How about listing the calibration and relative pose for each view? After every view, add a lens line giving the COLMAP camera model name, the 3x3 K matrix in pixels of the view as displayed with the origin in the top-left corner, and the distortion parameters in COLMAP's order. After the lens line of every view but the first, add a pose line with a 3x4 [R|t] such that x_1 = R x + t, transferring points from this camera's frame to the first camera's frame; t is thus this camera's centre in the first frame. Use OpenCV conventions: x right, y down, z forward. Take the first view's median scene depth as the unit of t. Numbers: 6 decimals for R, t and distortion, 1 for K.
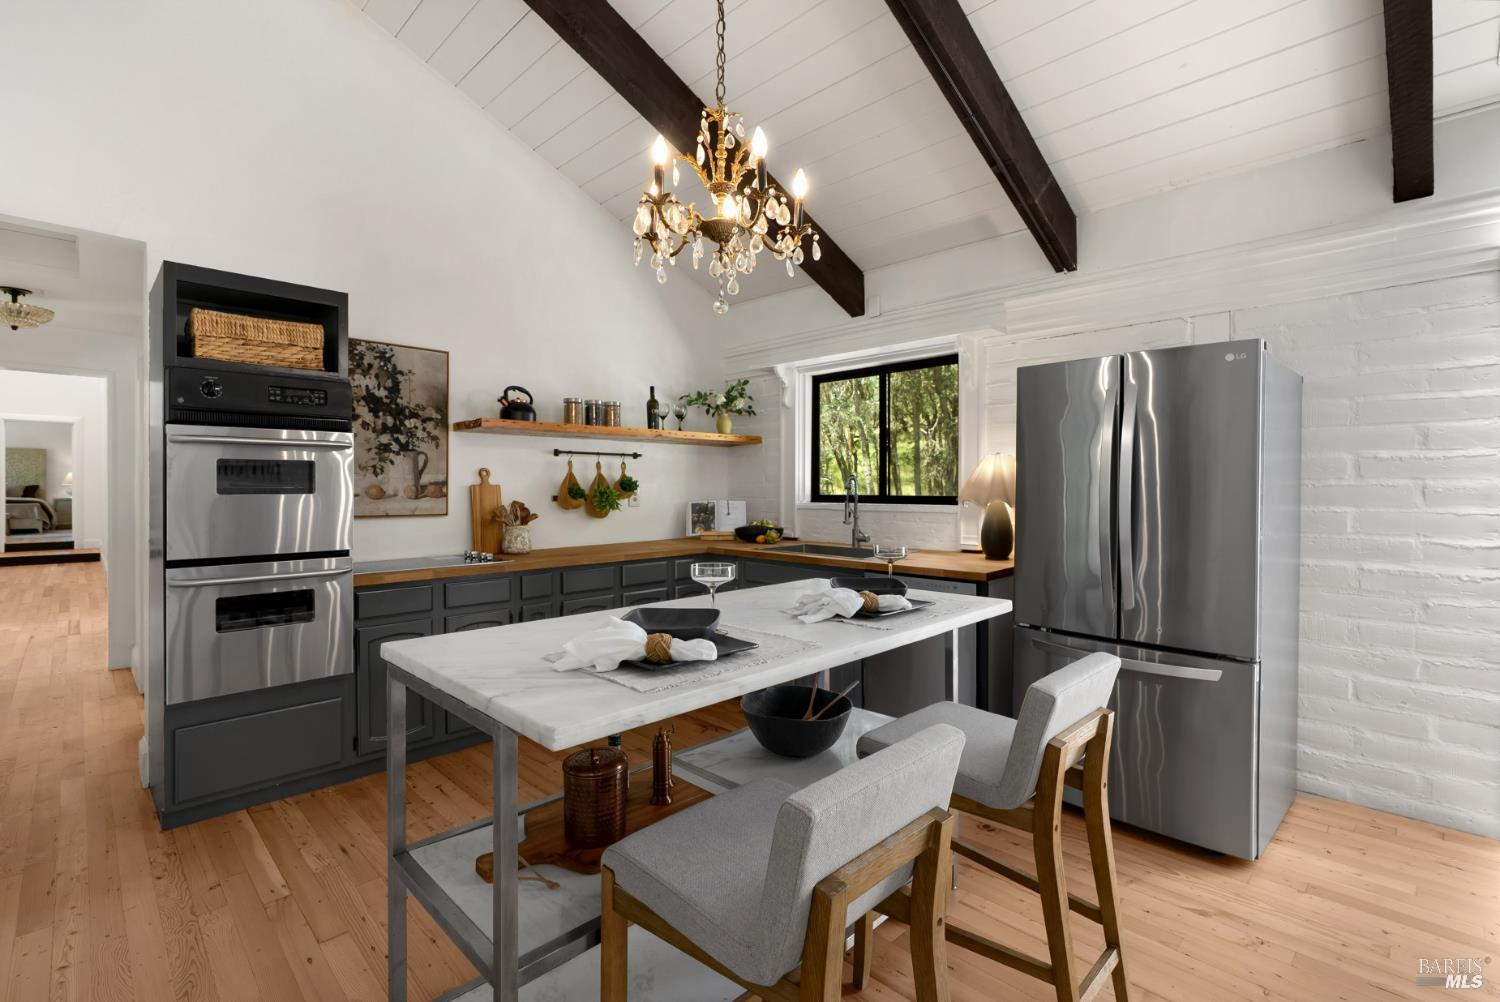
lens RADIAL K [[688.8, 0, 745.3], [0, 688.8, 486.9], [0, 0, 1]] dist [-0.002971, 0.000060]
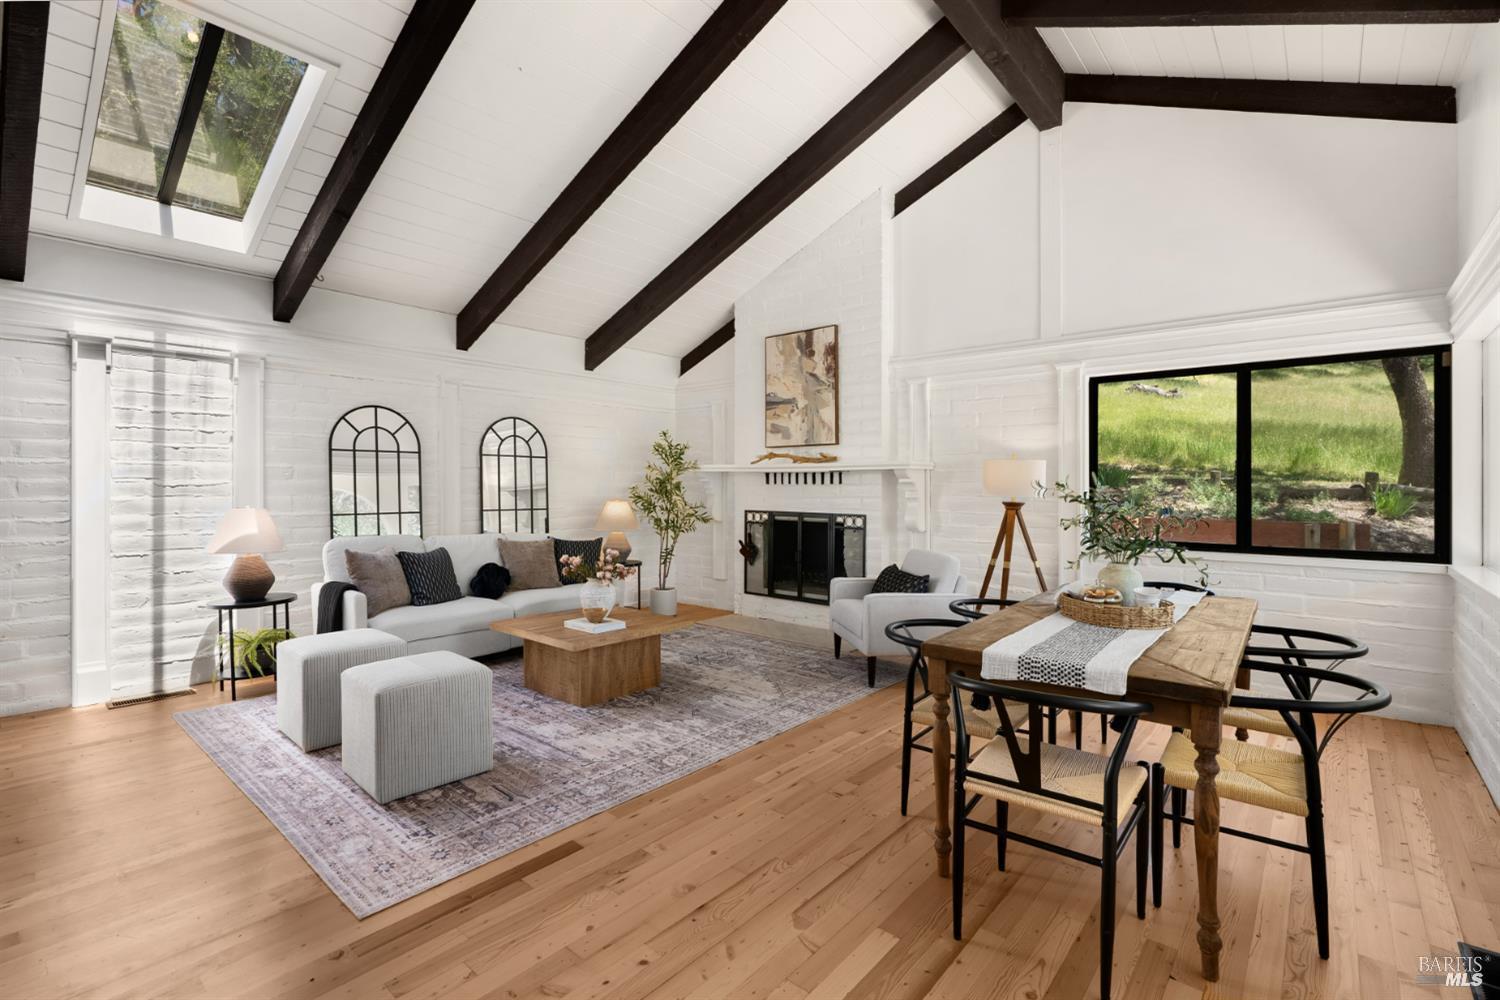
lens RADIAL K [[688.8, 0, 745.3], [0, 688.8, 485.9], [0, 0, 1]] dist [-0.002971, 0.000060]
pose [[-0.079694, -0.003731, 0.996812, -0.391803], [-0.000776, 0.999993, 0.003681, -0.000230], [-0.996819, -0.000480, -0.079697, -0.280043]]
